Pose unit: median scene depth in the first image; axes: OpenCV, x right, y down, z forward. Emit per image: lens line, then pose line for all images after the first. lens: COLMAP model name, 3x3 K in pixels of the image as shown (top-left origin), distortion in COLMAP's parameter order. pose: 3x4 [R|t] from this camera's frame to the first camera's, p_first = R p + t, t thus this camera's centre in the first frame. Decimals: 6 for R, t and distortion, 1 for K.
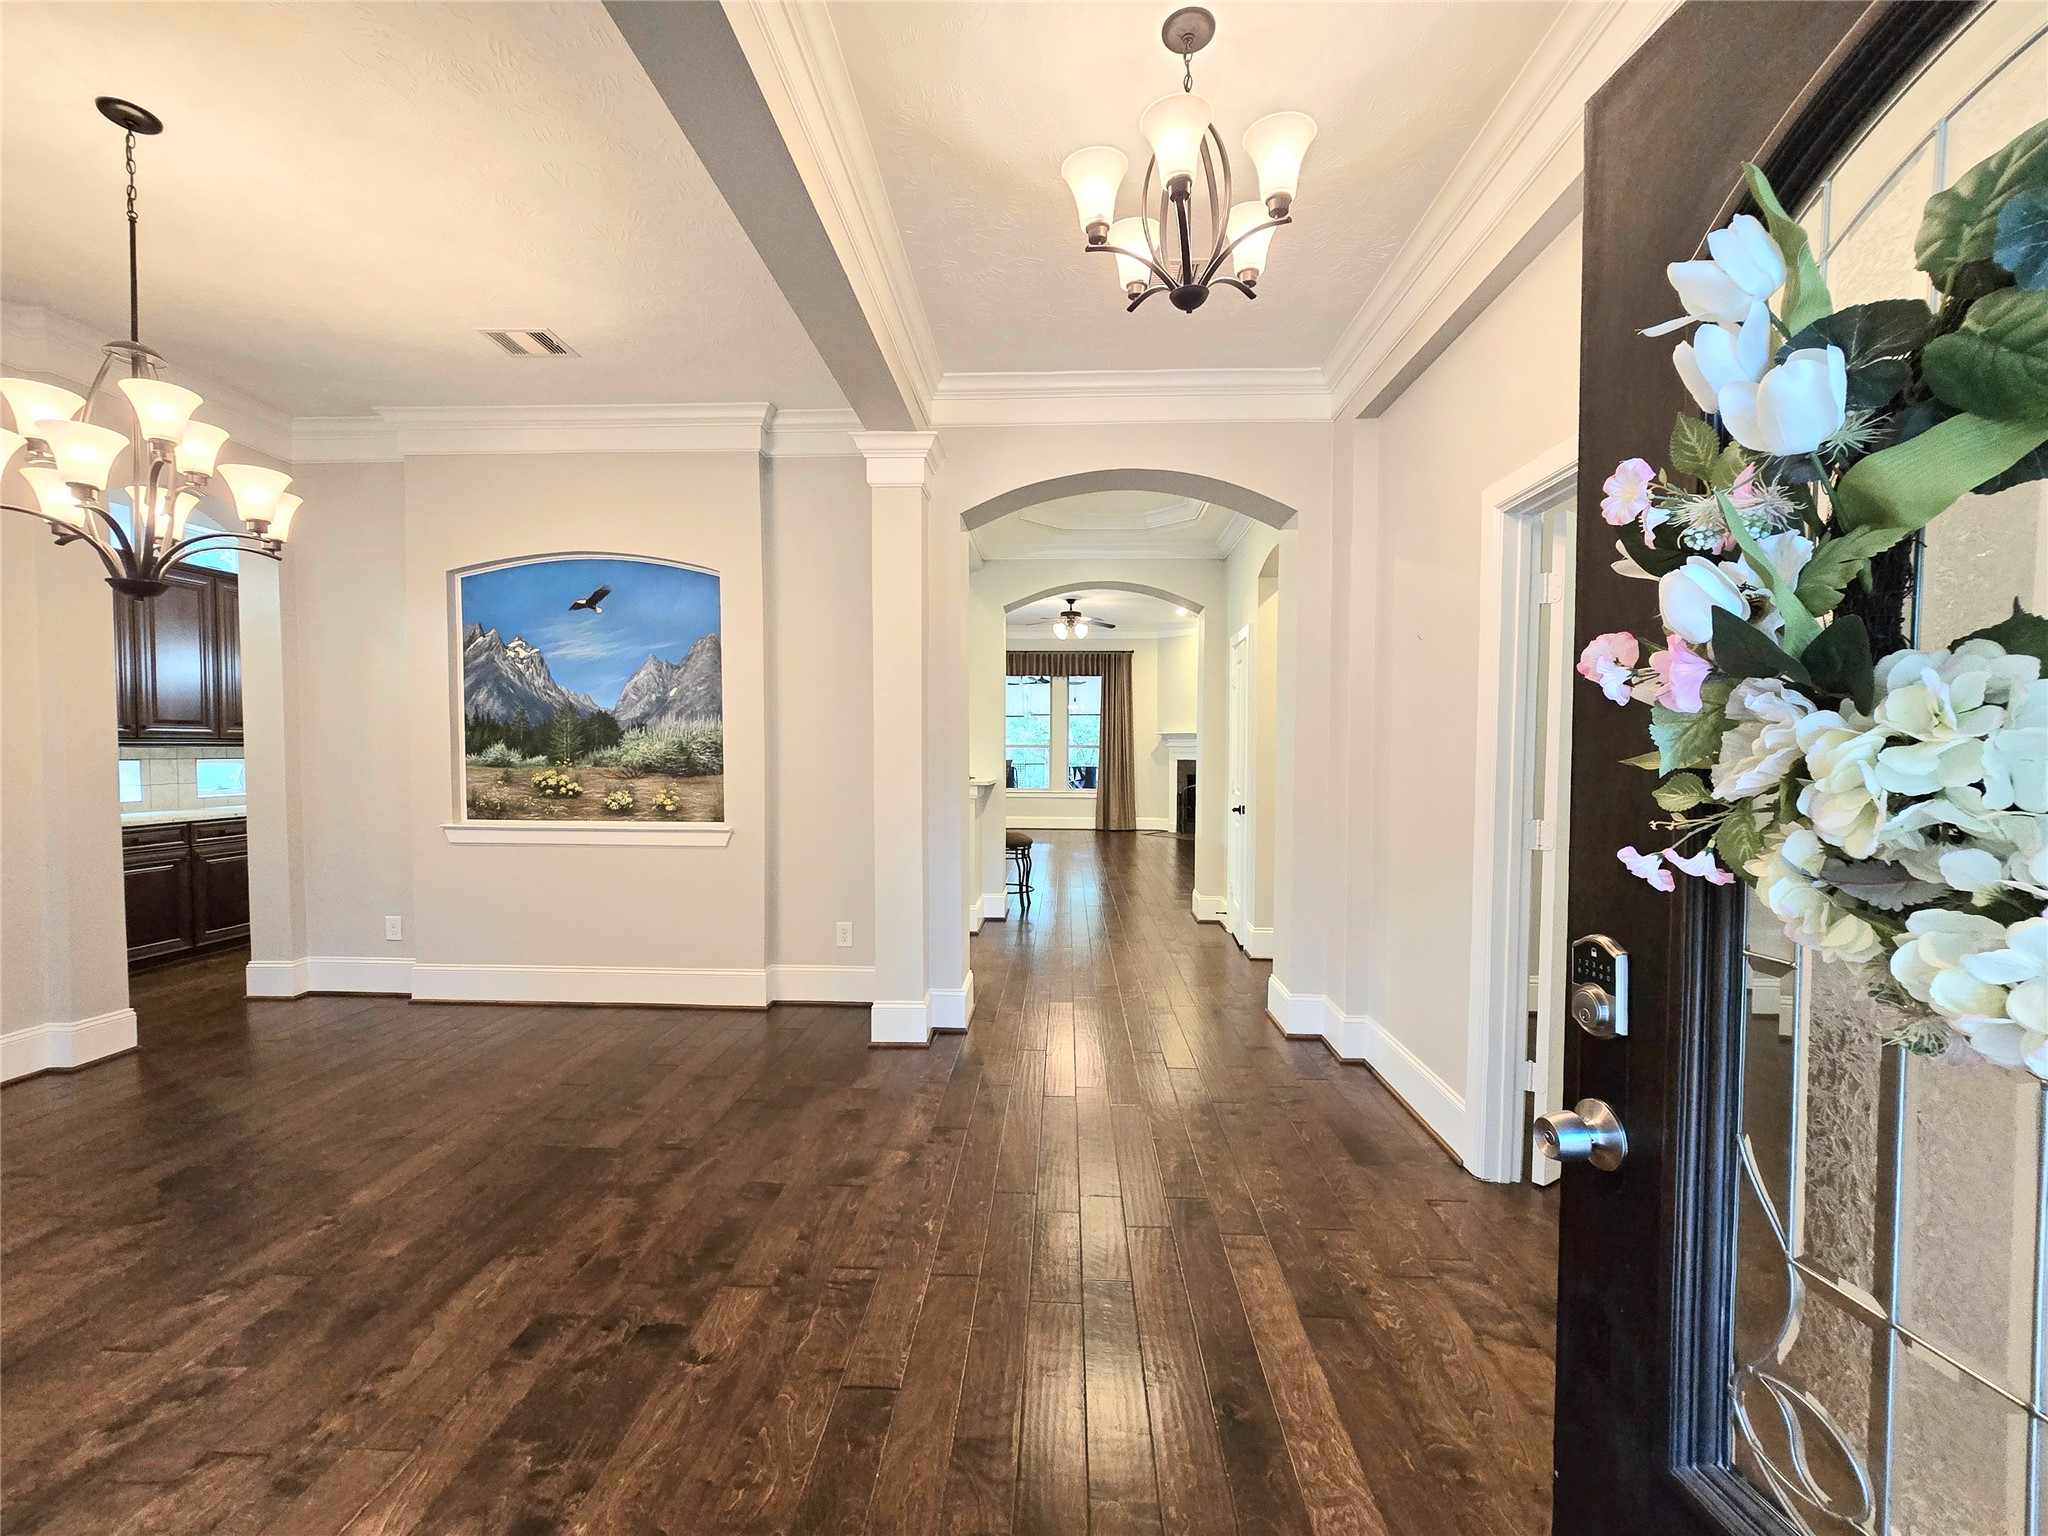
lens RADIAL K [[837.0, 0, 1023.2], [0, 837.0, 781.6], [0, 0, 1]] dist [-0.012698, 0.002663]
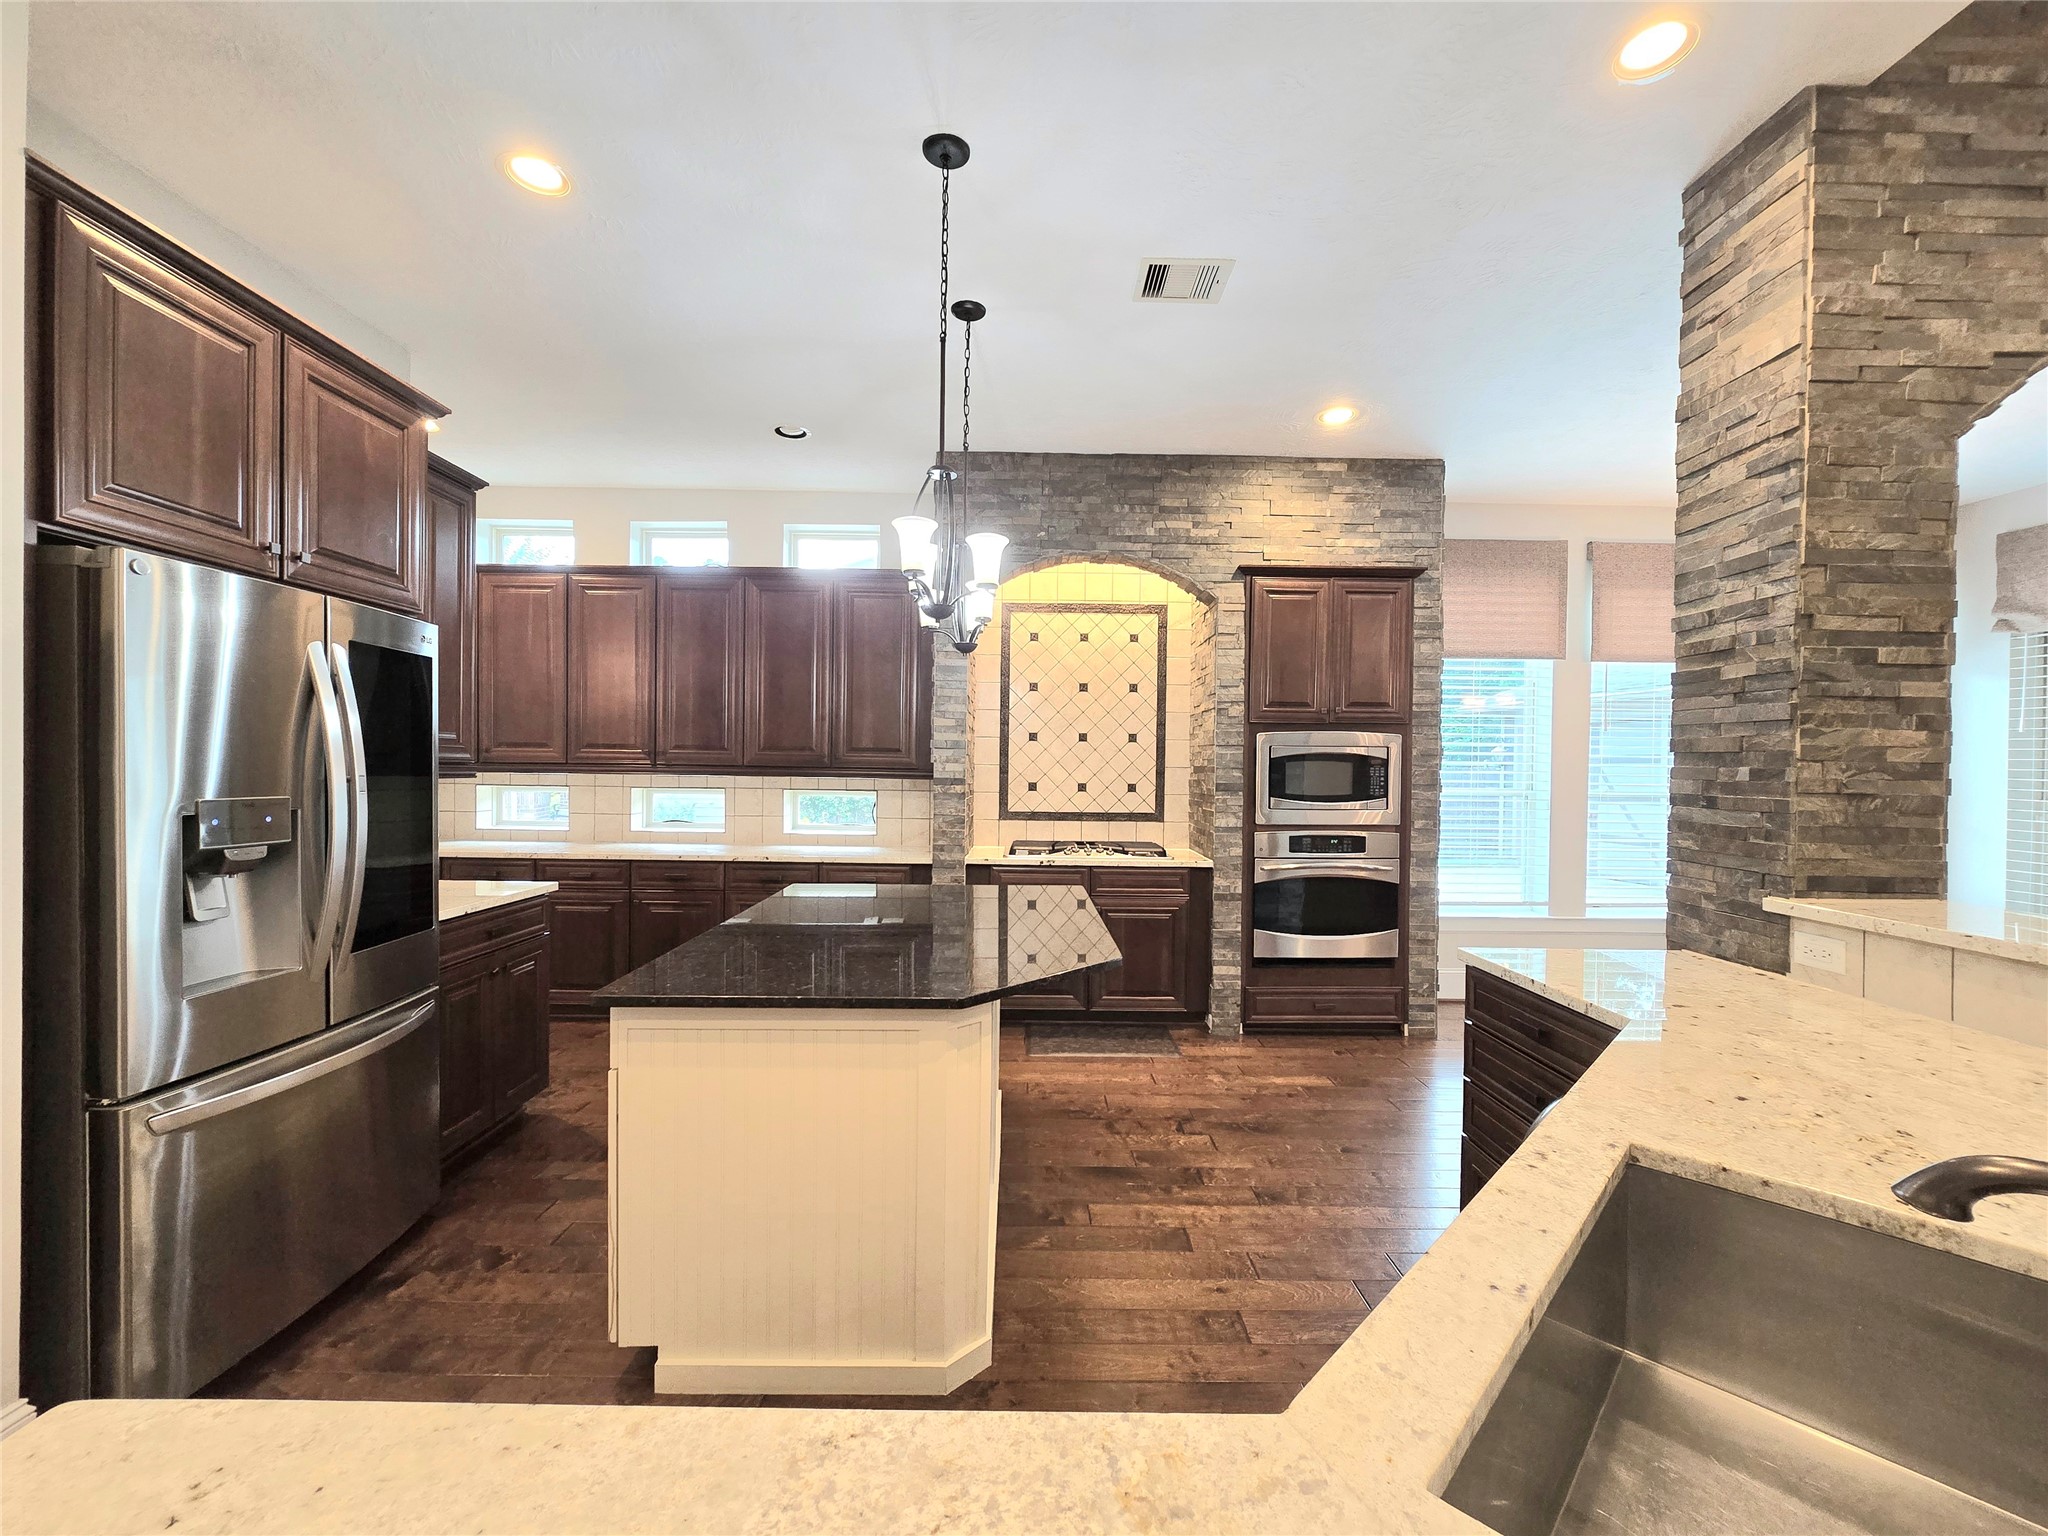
lens RADIAL K [[837.0, 0, 1023.2], [0, 837.0, 781.6], [0, 0, 1]] dist [-0.012698, 0.002663]
pose [[0.048981, 0.007924, -0.998768, -0.133458], [-0.055640, 0.998437, 0.005193, -0.072791], [0.997249, 0.055317, 0.049346, 1.594667]]
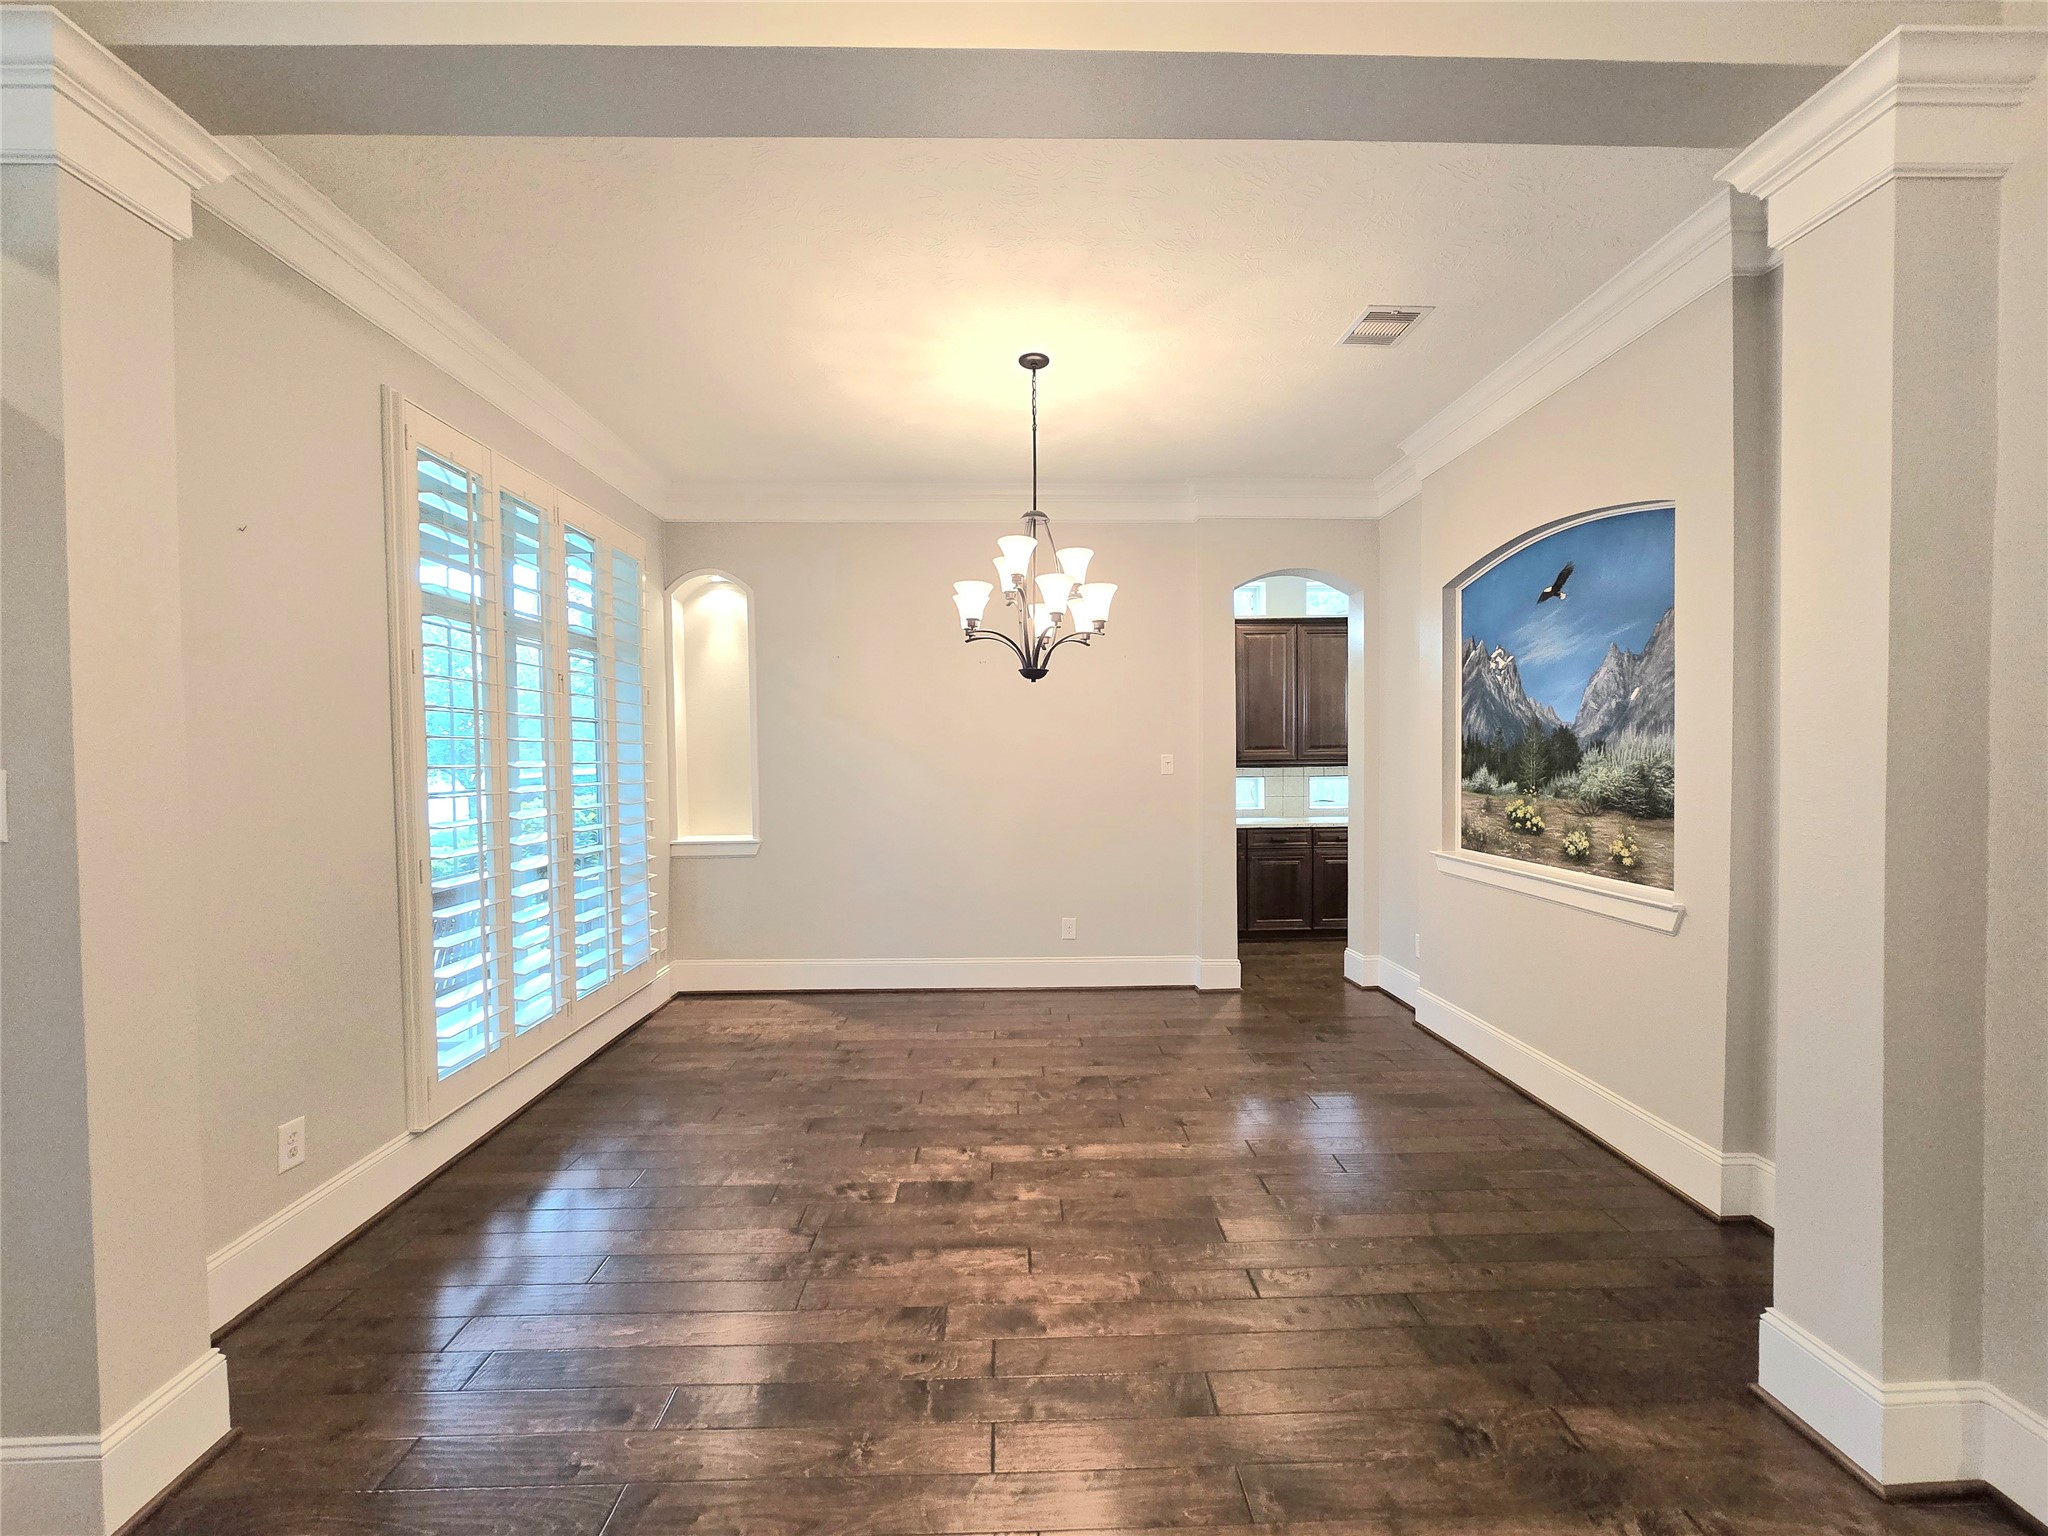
lens RADIAL K [[834.0, 0, 1032.3], [0, 834.0, 776.6], [0, 0, 1]] dist [-0.014187, 0.005931]
pose [[0.071958, 0.017390, -0.997256, 0.226513], [-0.030307, 0.999424, 0.015241, -0.034614], [0.996947, 0.029127, 0.072444, 0.454532]]
